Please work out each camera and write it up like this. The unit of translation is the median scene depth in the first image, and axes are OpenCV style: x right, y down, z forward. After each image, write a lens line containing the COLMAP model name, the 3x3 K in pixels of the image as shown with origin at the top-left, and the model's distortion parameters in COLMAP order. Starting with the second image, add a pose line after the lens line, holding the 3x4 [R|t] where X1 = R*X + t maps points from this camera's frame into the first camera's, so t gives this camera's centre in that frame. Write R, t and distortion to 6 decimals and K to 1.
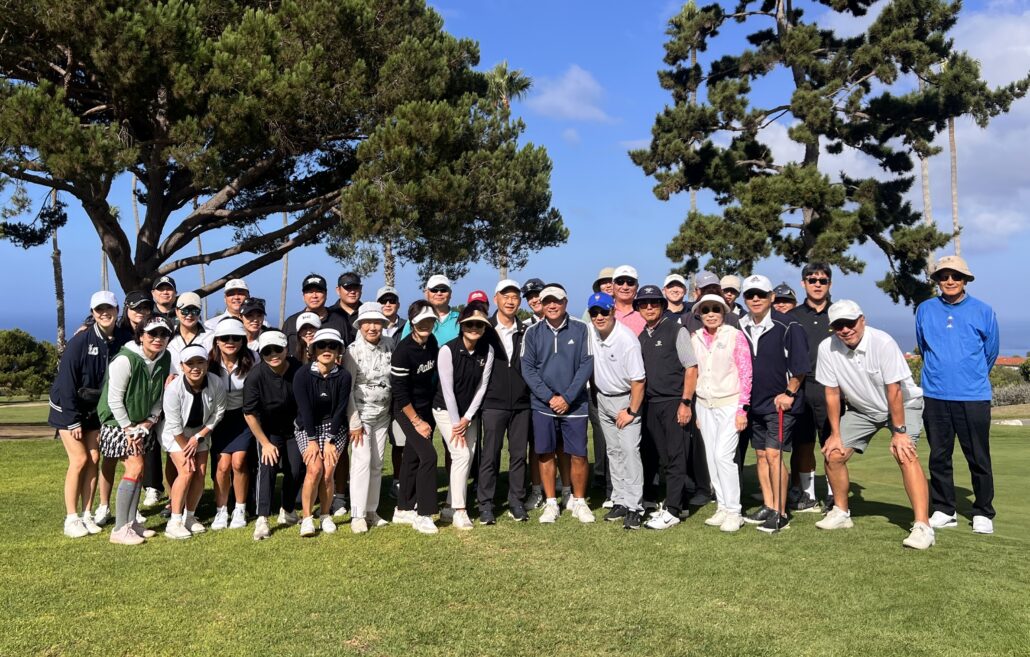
lens RADIAL K [[967.8, 0, 483.5], [0, 967.8, 274.3], [0, 0, 1]] dist [0.046885, 0.000000]
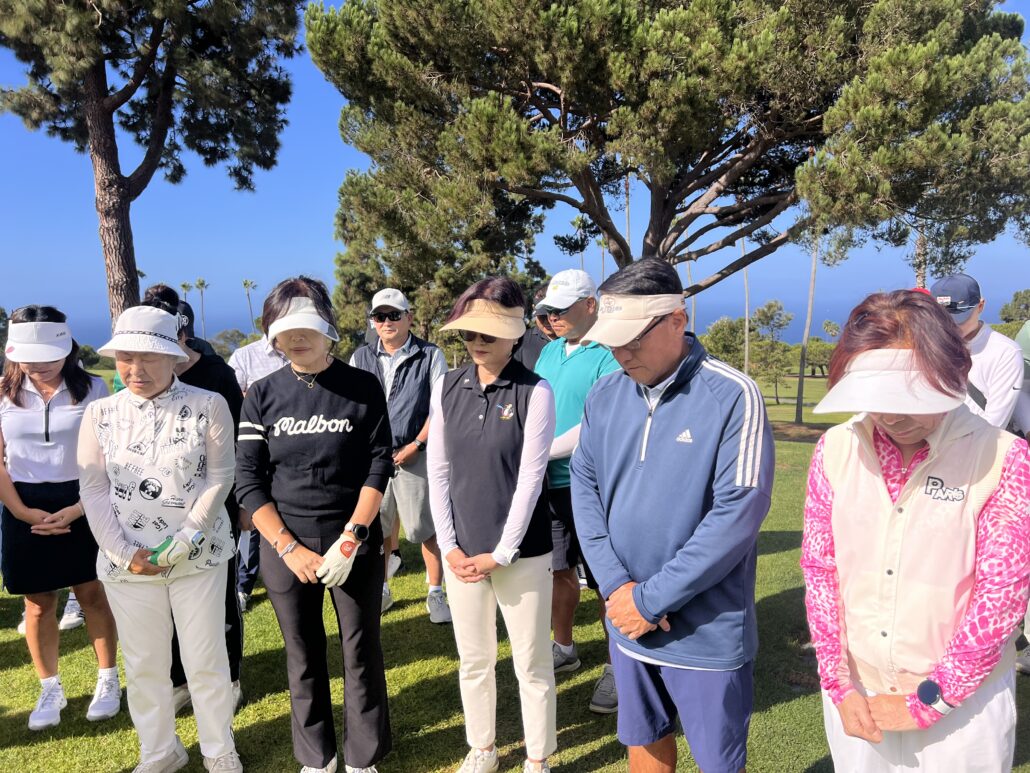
lens RADIAL K [[765.4, 0, 522.6], [0, 765.4, 384.0], [0, 0, 1]] dist [0.062066, -0.077665]
pose [[0.820760, 0.042451, -0.569694, 0.056279], [0.040809, 0.990331, 0.132589, 0.005276], [0.569814, -0.132073, 0.811091, 0.229890]]
